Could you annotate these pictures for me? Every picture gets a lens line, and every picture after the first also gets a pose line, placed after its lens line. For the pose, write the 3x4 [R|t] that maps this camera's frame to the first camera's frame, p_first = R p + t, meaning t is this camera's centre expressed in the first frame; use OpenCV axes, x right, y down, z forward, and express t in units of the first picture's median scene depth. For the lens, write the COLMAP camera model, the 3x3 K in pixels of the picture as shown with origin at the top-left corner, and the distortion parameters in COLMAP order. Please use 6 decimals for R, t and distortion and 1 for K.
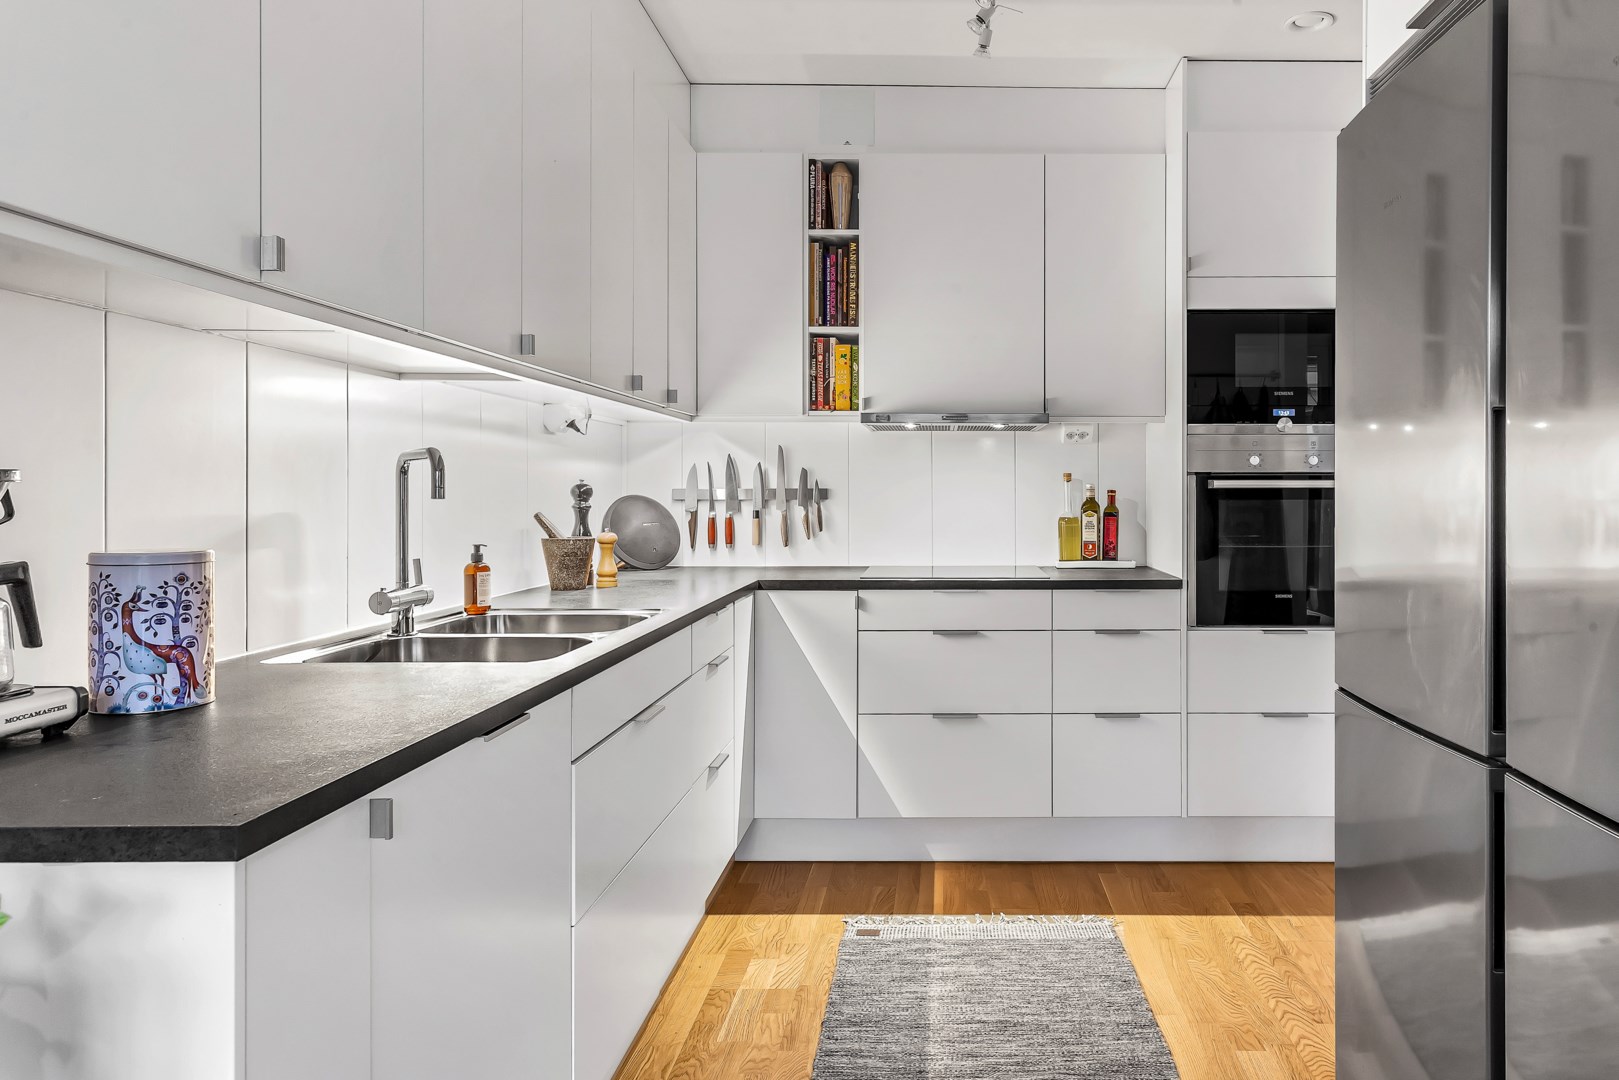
lens RADIAL K [[1206.8, 0, 810.6], [0, 1206.8, 493.5], [0, 0, 1]] dist [0.004750, 0.004901]
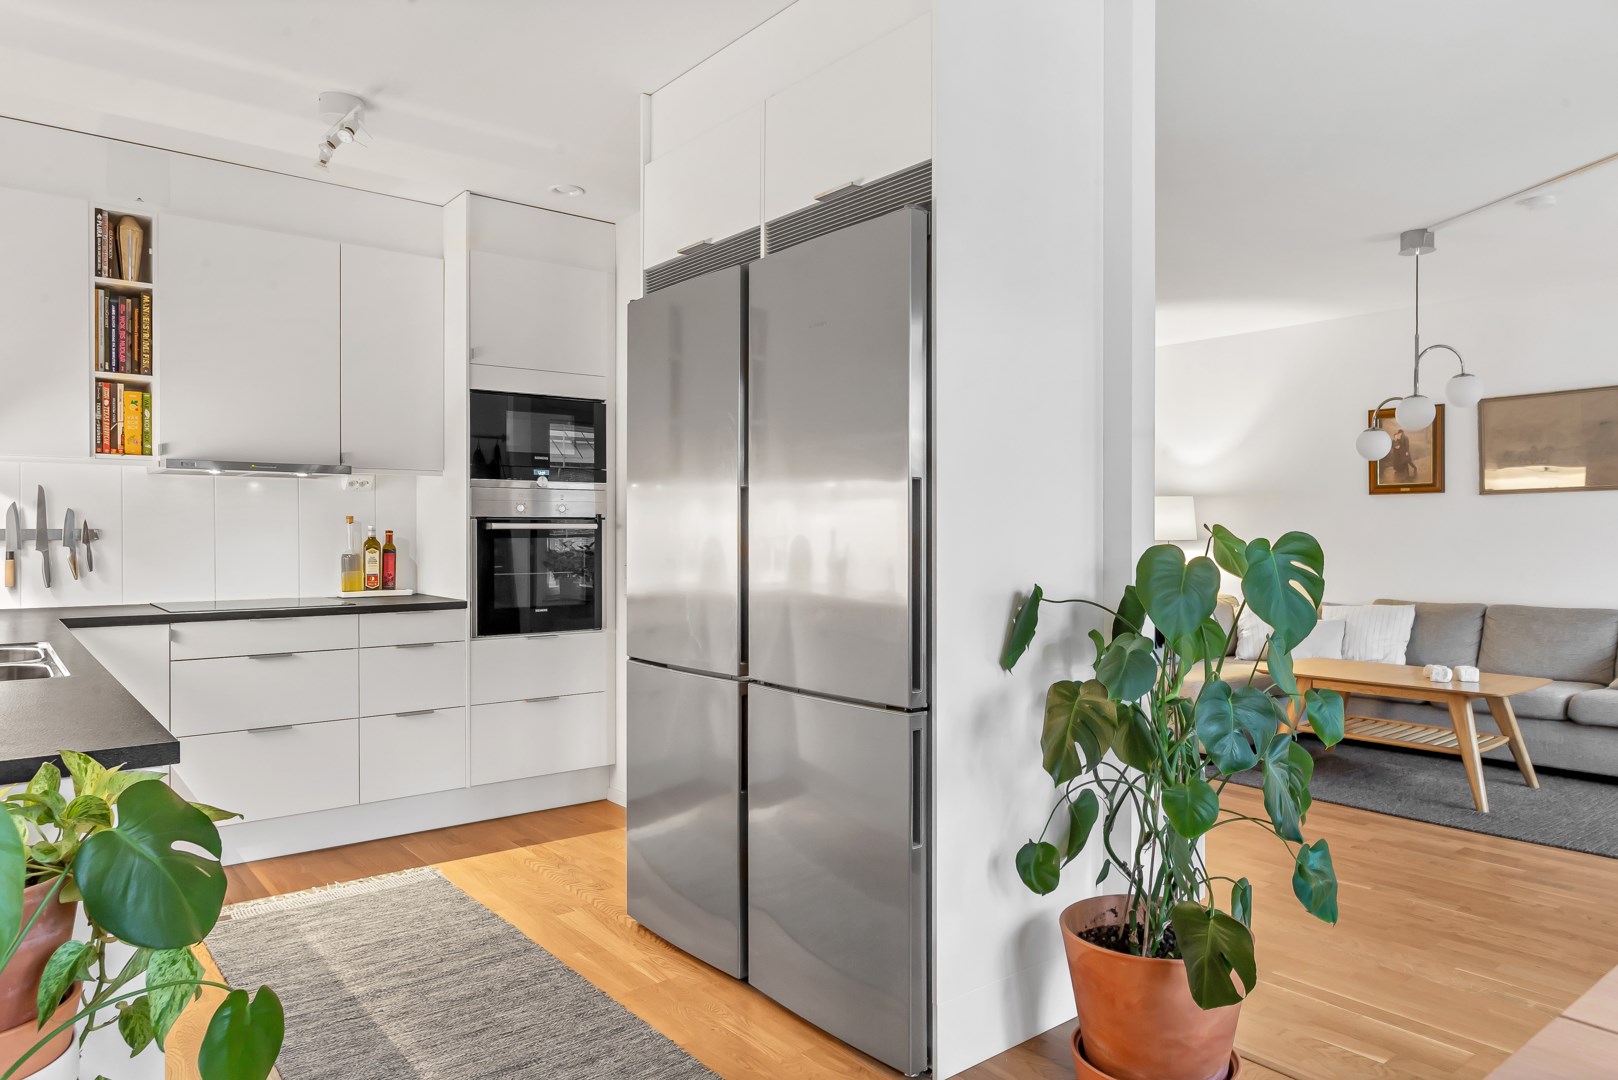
lens RADIAL K [[1040.5, 0, 805.6], [0, 1040.5, 548.3], [0, 0, 1]] dist [-0.000150, 0.002779]
pose [[0.785144, -0.011002, 0.619216, -0.078757], [0.001950, 0.999881, 0.015294, -0.000319], [-0.619310, -0.010801, 0.785072, -0.071204]]
